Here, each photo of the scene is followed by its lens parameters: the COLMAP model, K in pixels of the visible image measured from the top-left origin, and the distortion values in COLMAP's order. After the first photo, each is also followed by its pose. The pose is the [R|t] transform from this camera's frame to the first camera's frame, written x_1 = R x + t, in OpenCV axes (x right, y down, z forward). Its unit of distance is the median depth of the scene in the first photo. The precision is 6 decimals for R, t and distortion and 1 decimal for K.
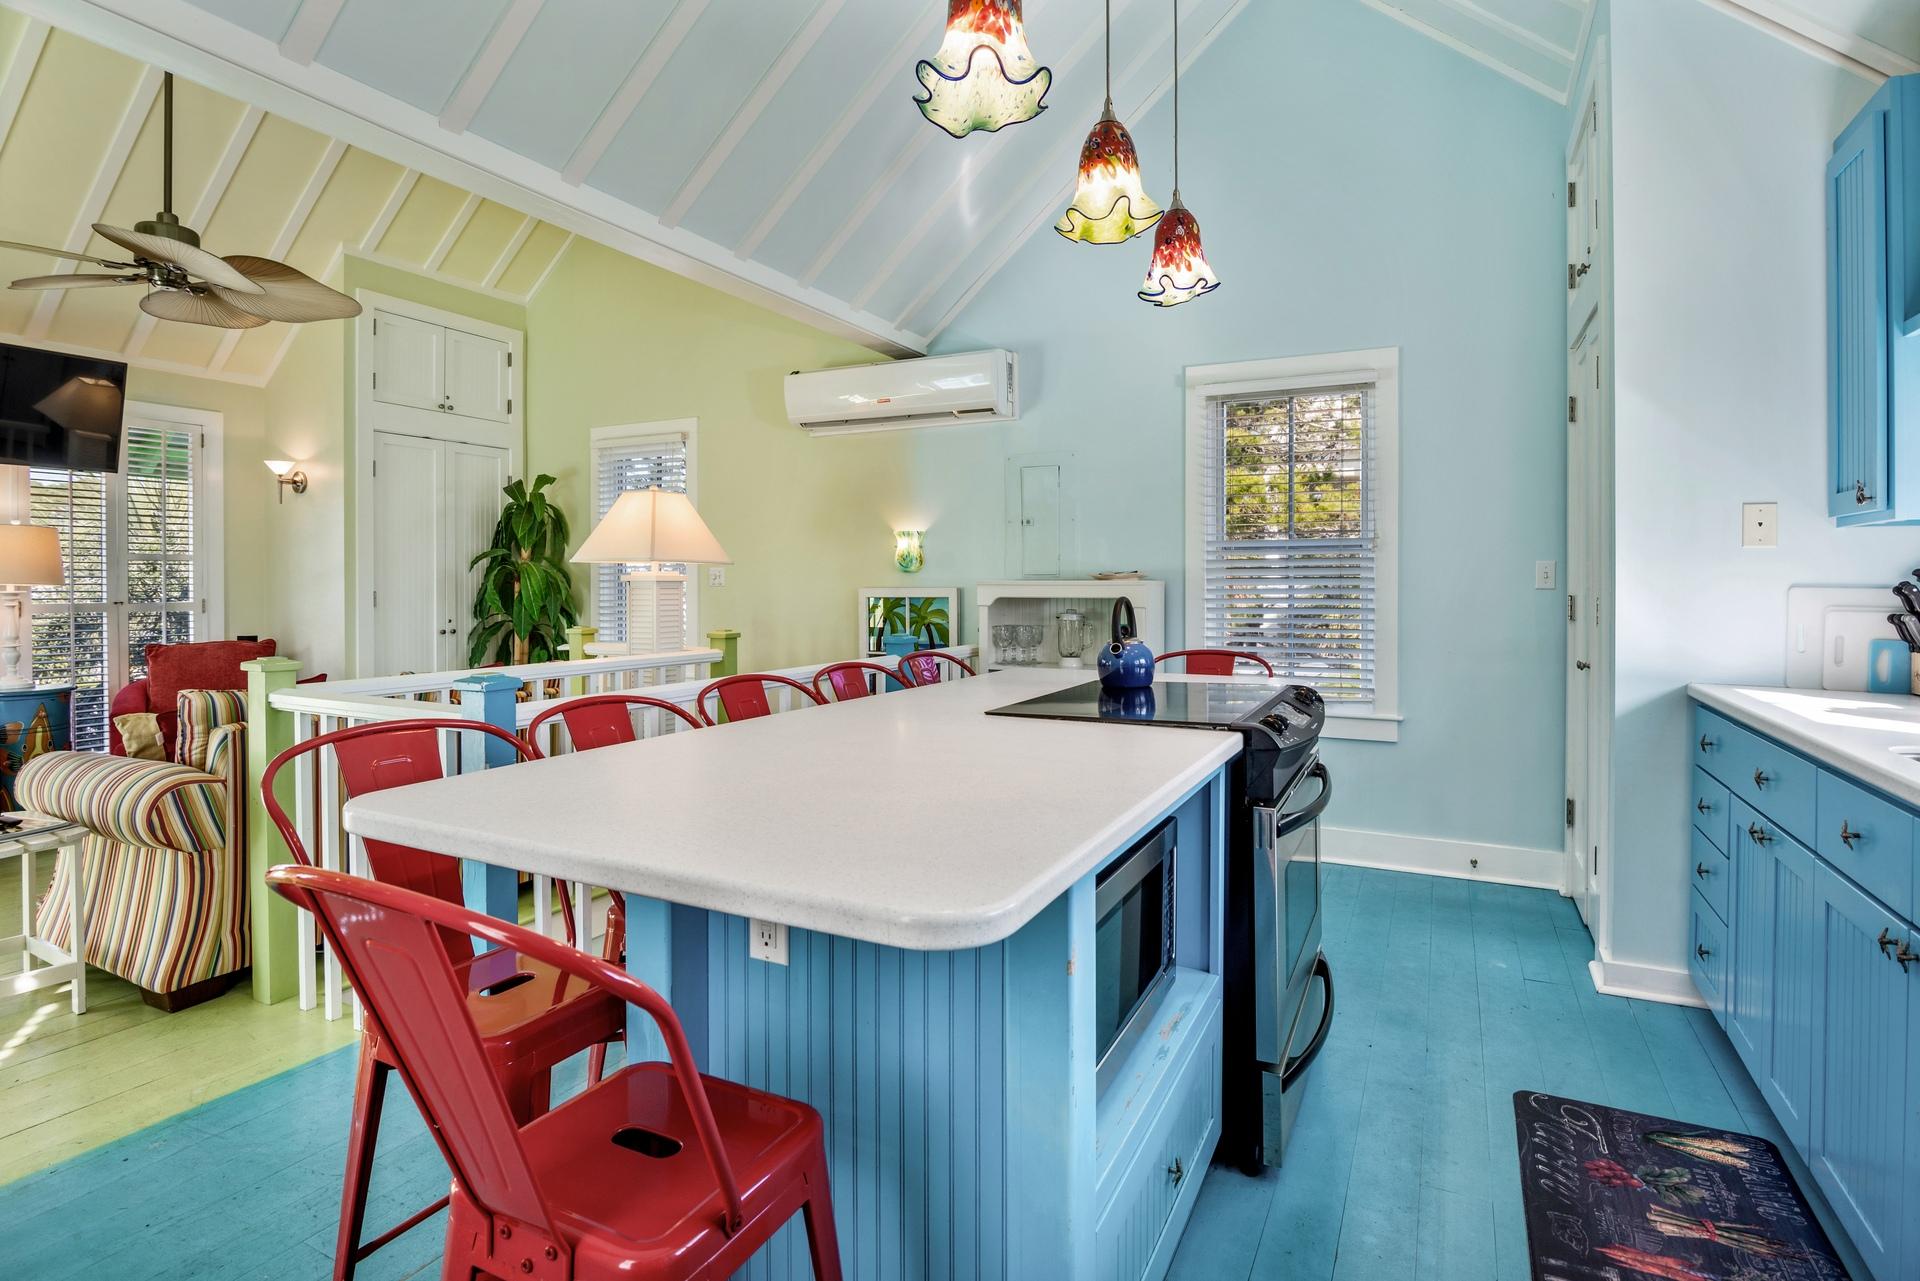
lens RADIAL K [[966.1, 0, 952.1], [0, 966.1, 583.8], [0, 0, 1]] dist [-0.017142, 0.000039]
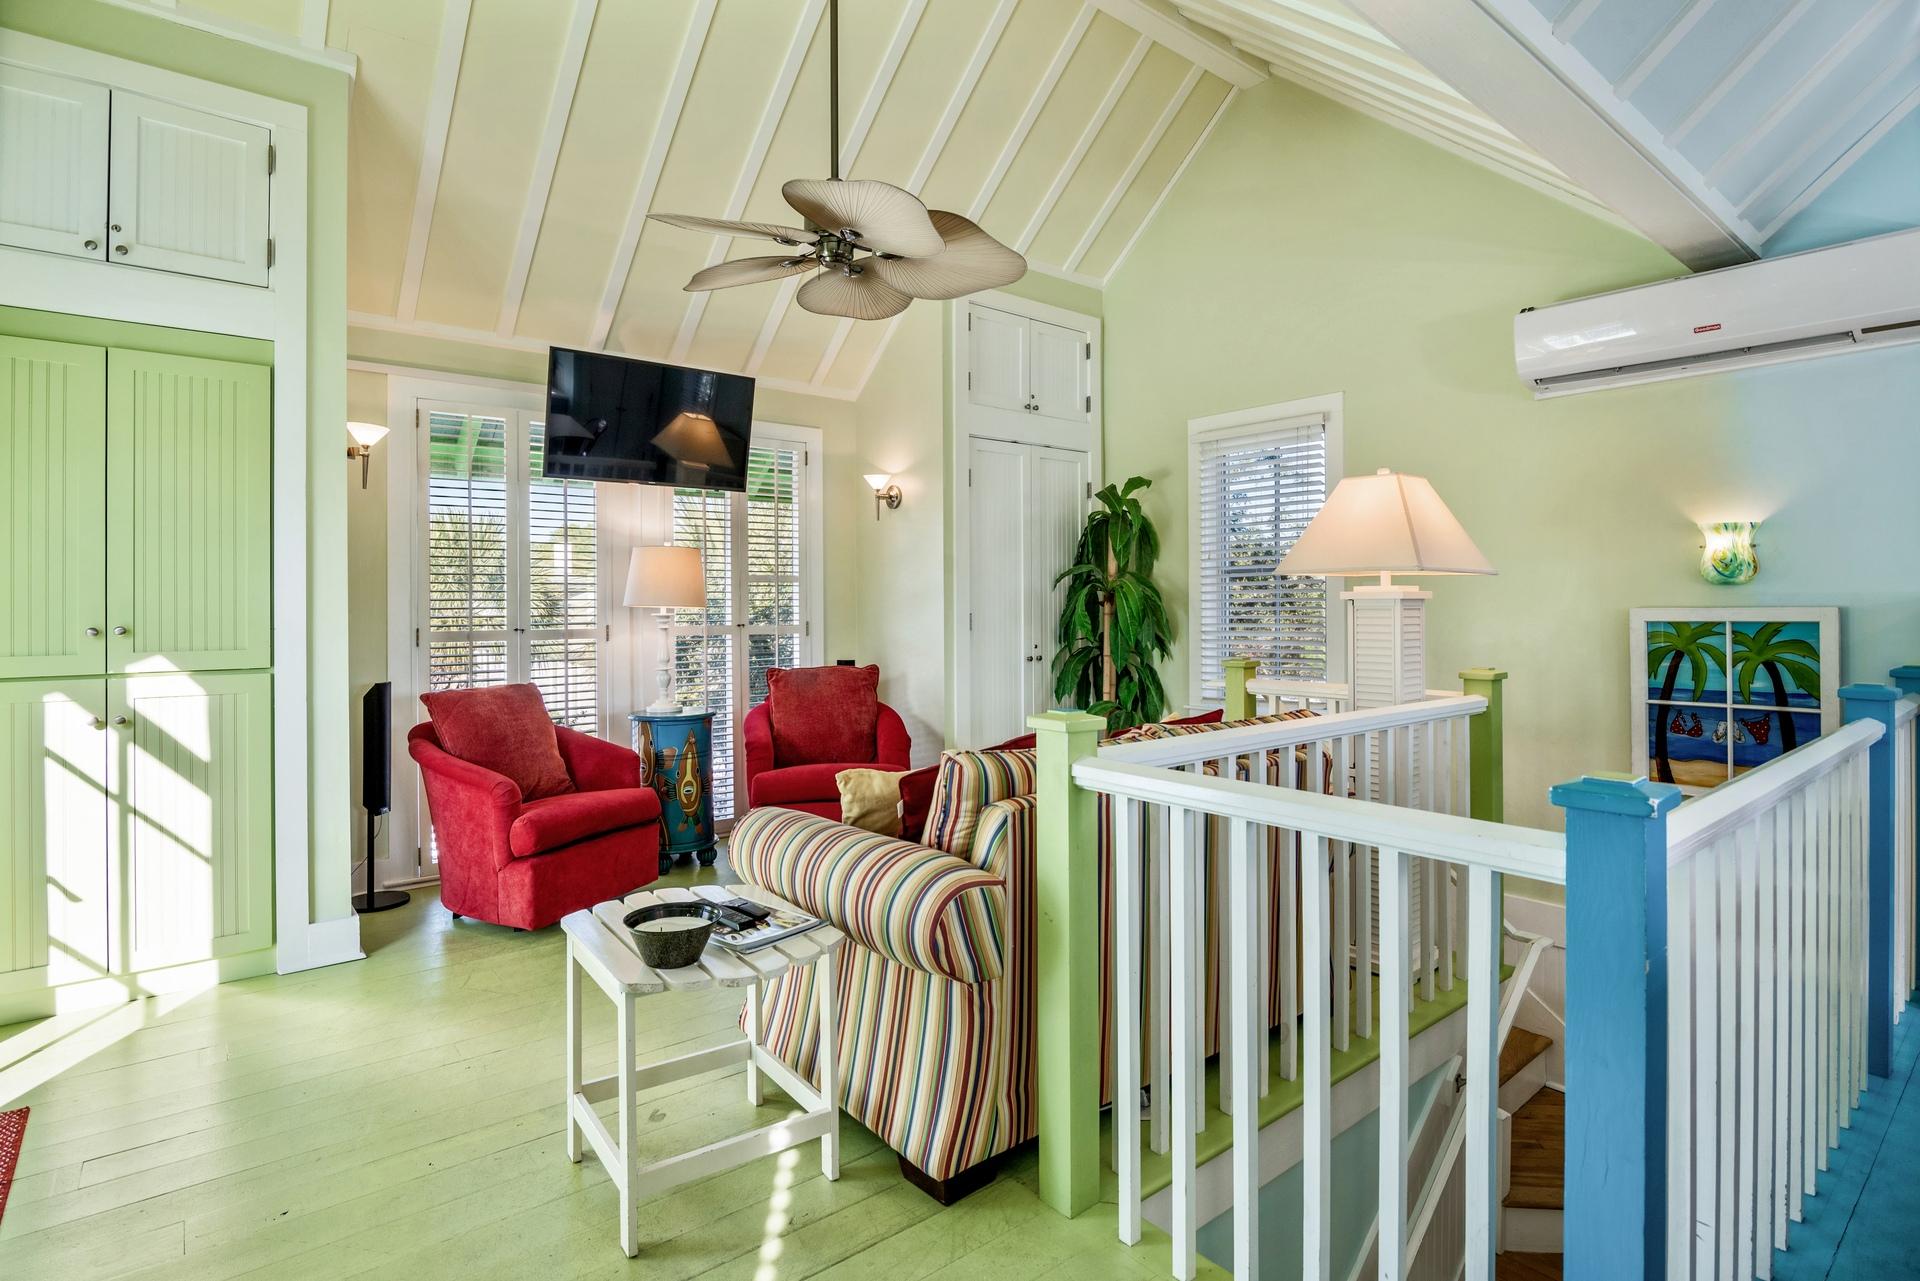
lens RADIAL K [[966.1, 0, 952.1], [0, 966.1, 583.8], [0, 0, 1]] dist [-0.017142, 0.000039]
pose [[0.914958, -0.012656, -0.403351, -0.278606], [0.004065, 0.999746, -0.022148, 0.000105], [0.403530, 0.018625, 0.914777, 0.179516]]
